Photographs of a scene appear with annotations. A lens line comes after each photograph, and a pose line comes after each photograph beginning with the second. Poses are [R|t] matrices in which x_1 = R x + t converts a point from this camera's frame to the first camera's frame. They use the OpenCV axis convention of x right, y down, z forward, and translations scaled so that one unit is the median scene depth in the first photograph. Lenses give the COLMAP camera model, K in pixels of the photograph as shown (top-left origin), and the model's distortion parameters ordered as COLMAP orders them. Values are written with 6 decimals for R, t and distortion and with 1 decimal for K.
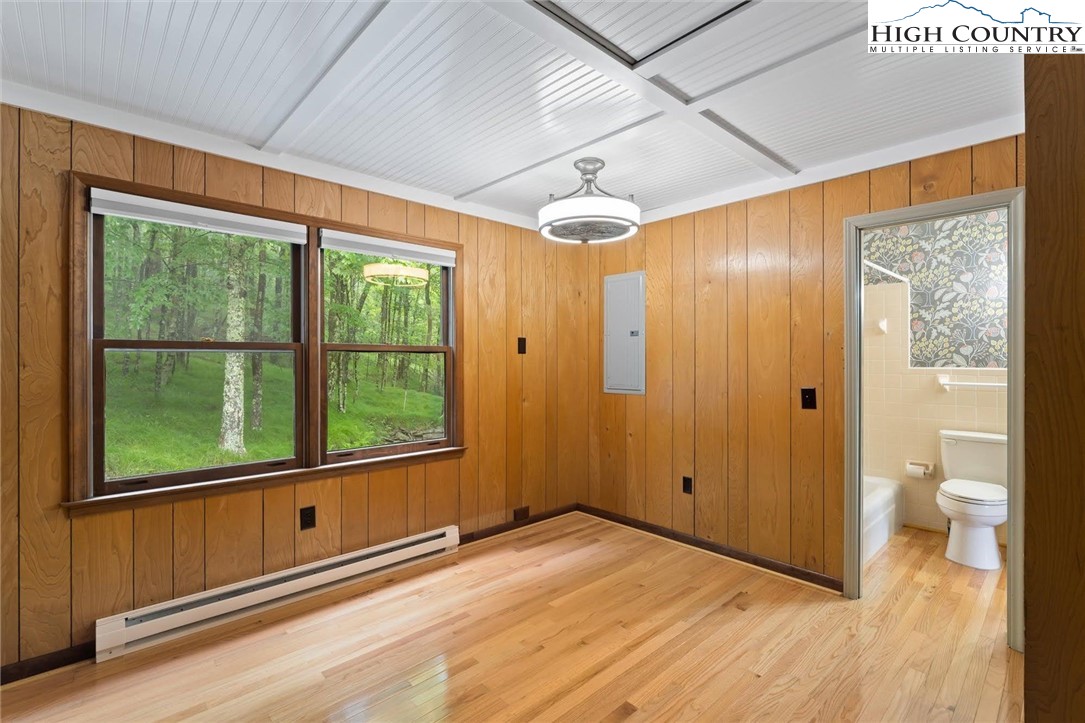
lens RADIAL K [[505.1, 0, 532.5], [0, 505.1, 364.7], [0, 0, 1]] dist [-0.003675, -0.000574]
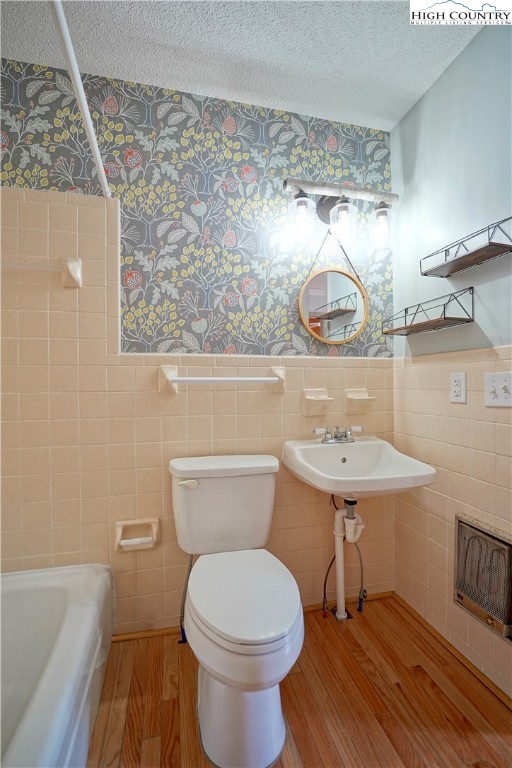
lens RADIAL K [[343.9, 0, 252.7], [0, 343.9, 383.9], [0, 0, 1]] dist [-0.012784, -0.000070]
pose [[0.490891, -0.001648, 0.871219, 0.509761], [0.006840, 0.999975, -0.001963, 0.043255], [-0.871194, 0.006923, 0.490890, 0.714433]]
